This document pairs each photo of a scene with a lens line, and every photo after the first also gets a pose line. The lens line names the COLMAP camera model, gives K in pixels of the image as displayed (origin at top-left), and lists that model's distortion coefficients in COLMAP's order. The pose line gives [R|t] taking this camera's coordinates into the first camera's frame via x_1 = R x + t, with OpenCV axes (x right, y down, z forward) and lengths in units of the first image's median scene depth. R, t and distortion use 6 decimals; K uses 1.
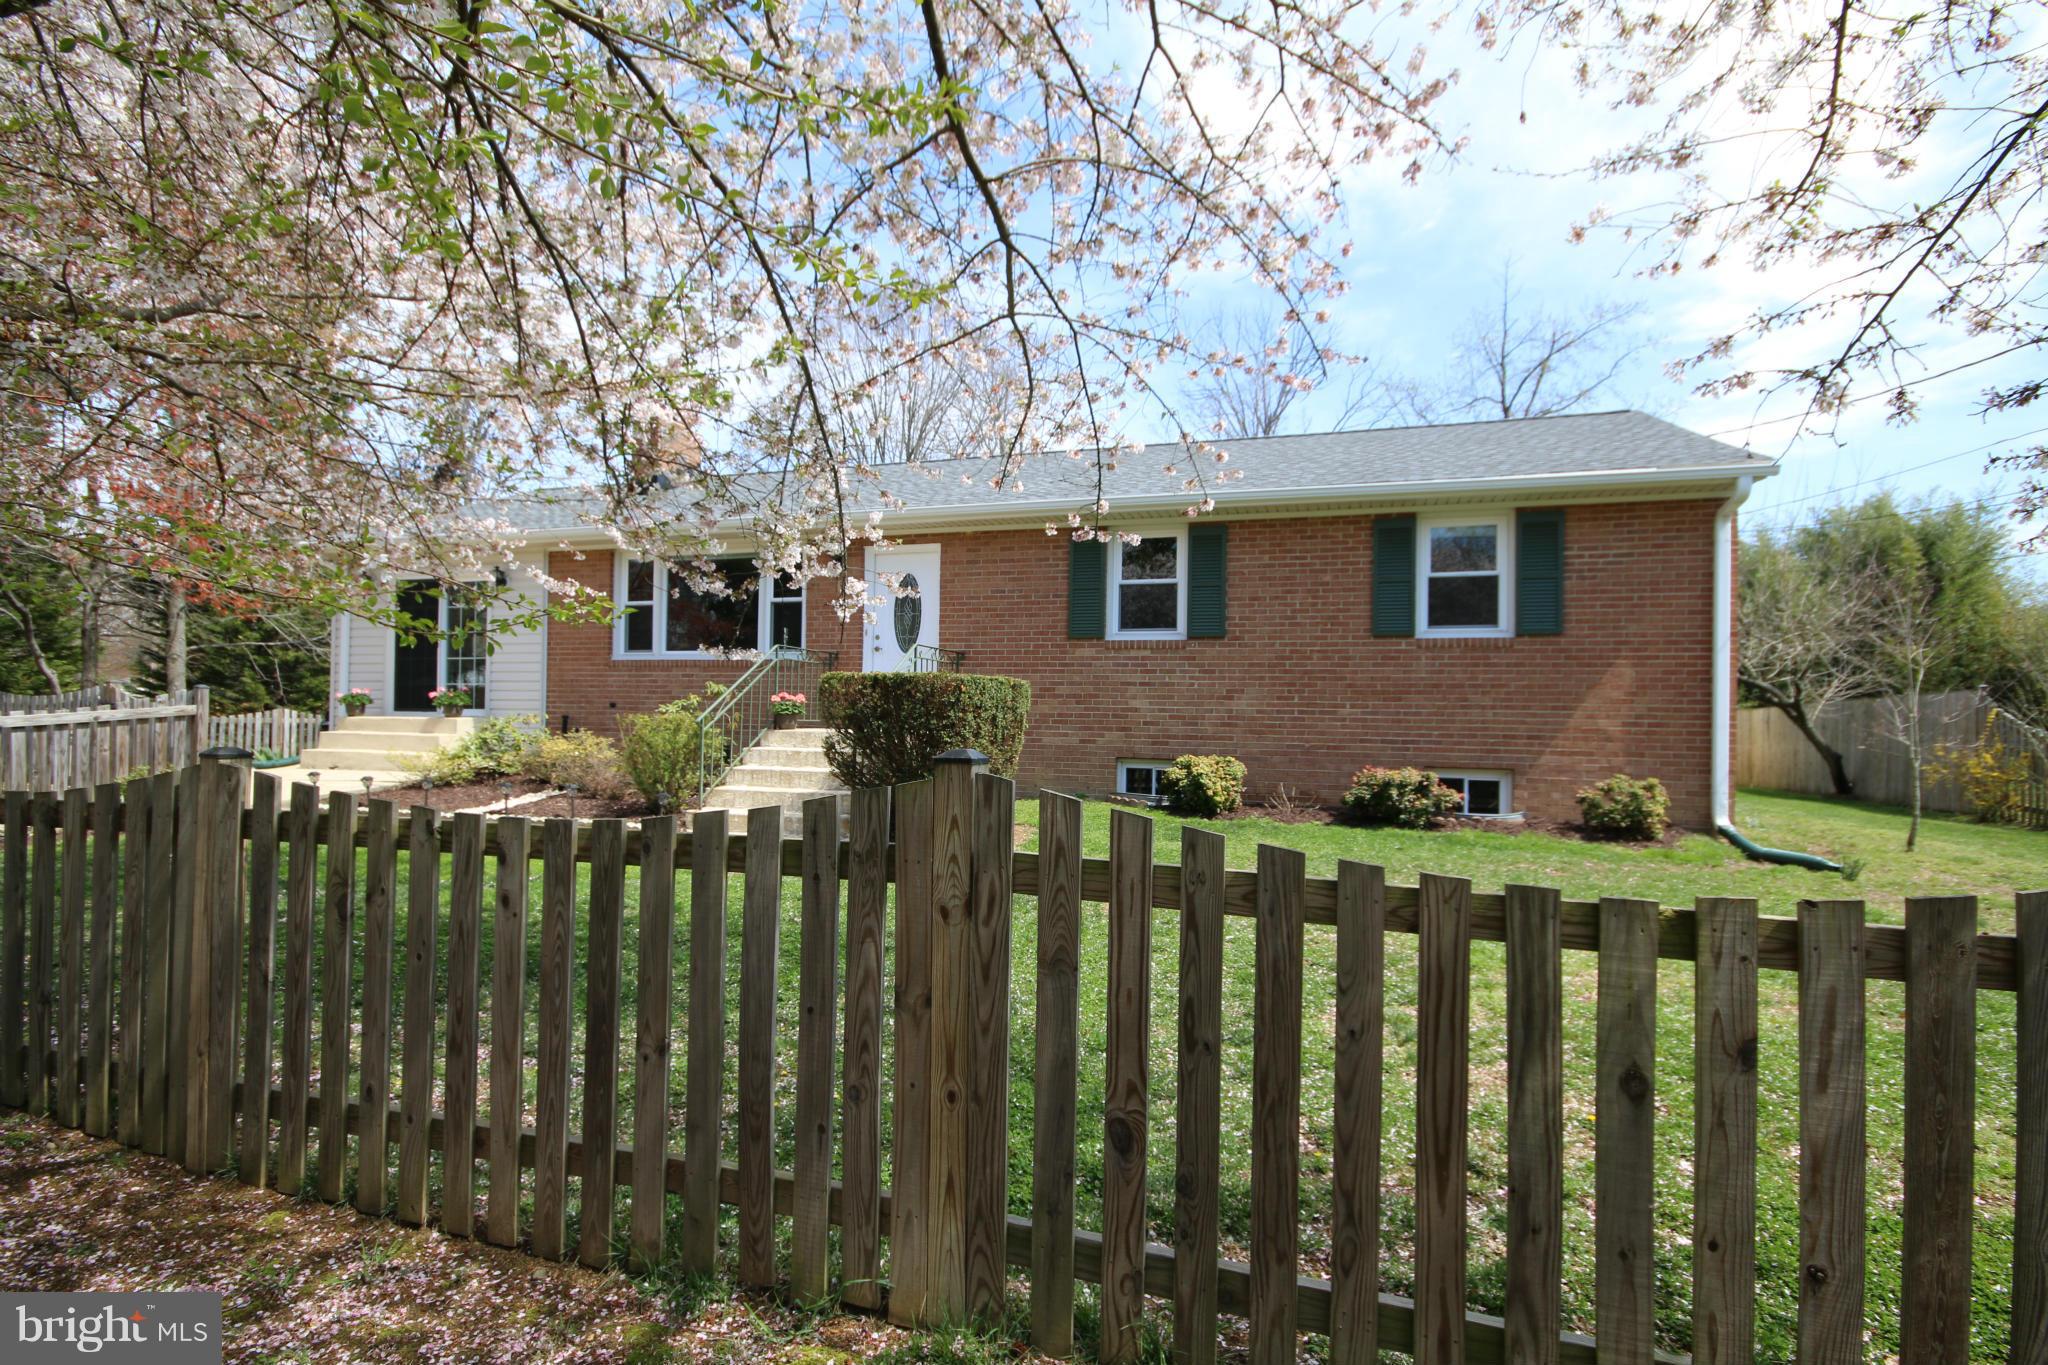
lens RADIAL K [[972.3, 0, 1026.2], [0, 972.3, 693.1], [0, 0, 1]] dist [-0.003242, 0.001734]
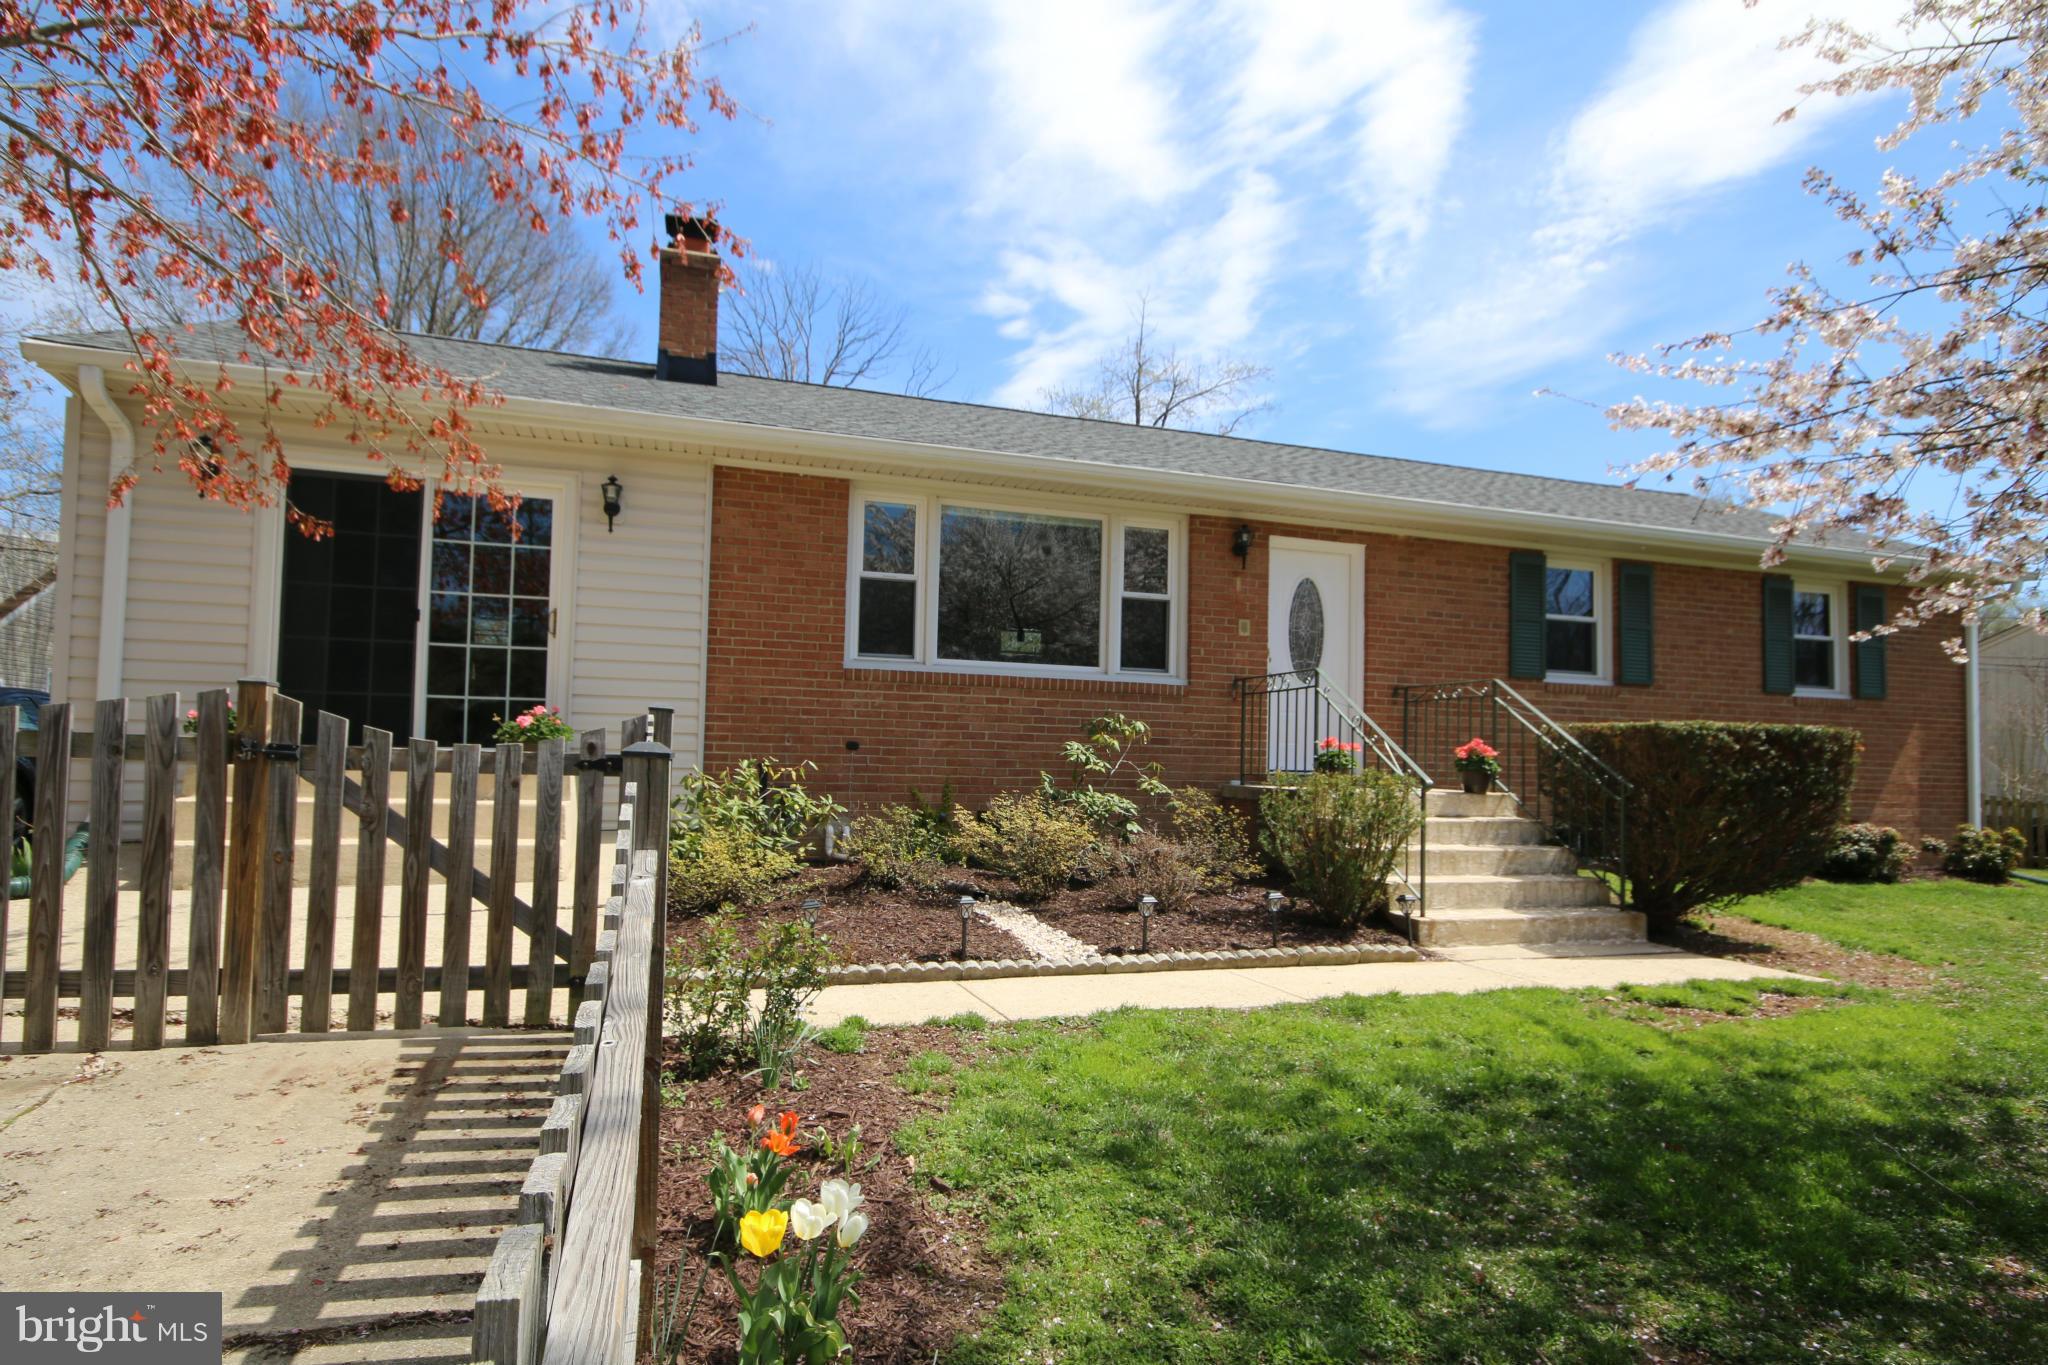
lens RADIAL K [[1135.5, 0, 1025.1], [0, 1135.5, 674.8], [0, 0, 1]] dist [0.009882, 0.001795]
pose [[0.801421, 0.046820, 0.596265, -0.930065], [-0.026908, 0.998744, -0.042257, -0.005067], [-0.597495, 0.017821, 0.801675, 0.482016]]
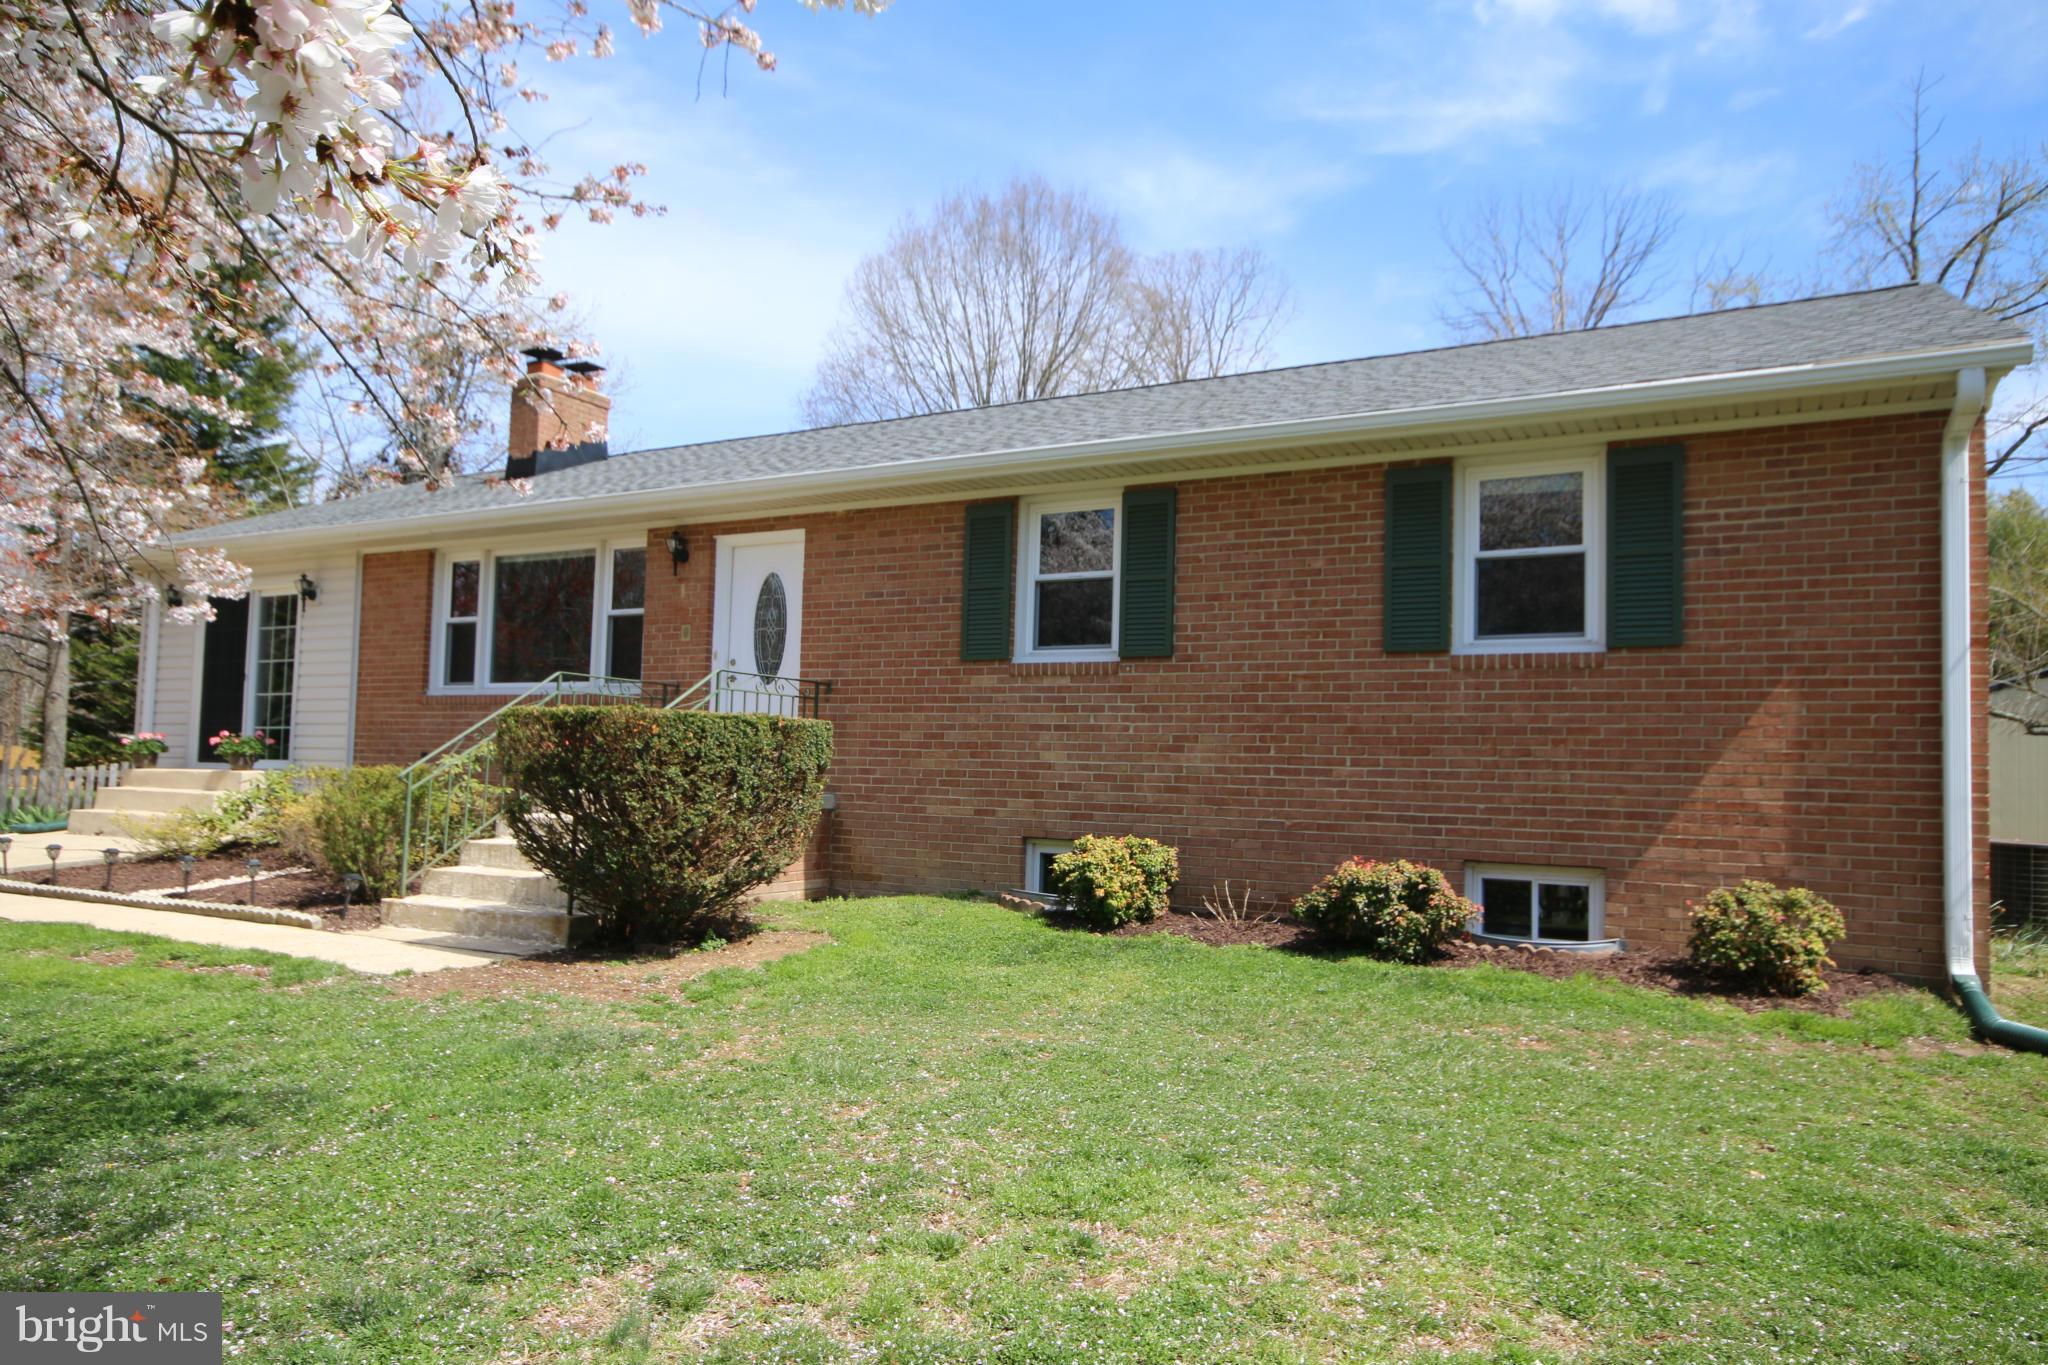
lens RADIAL K [[1325.5, 0, 1026.8], [0, 1325.5, 685.0], [0, 0, 1]] dist [0.011144, 0.007259]
pose [[0.981792, -0.003310, -0.189932, 0.278766], [-0.005921, 0.998829, -0.048016, 0.005511], [0.189869, 0.048266, 0.980622, 0.100603]]
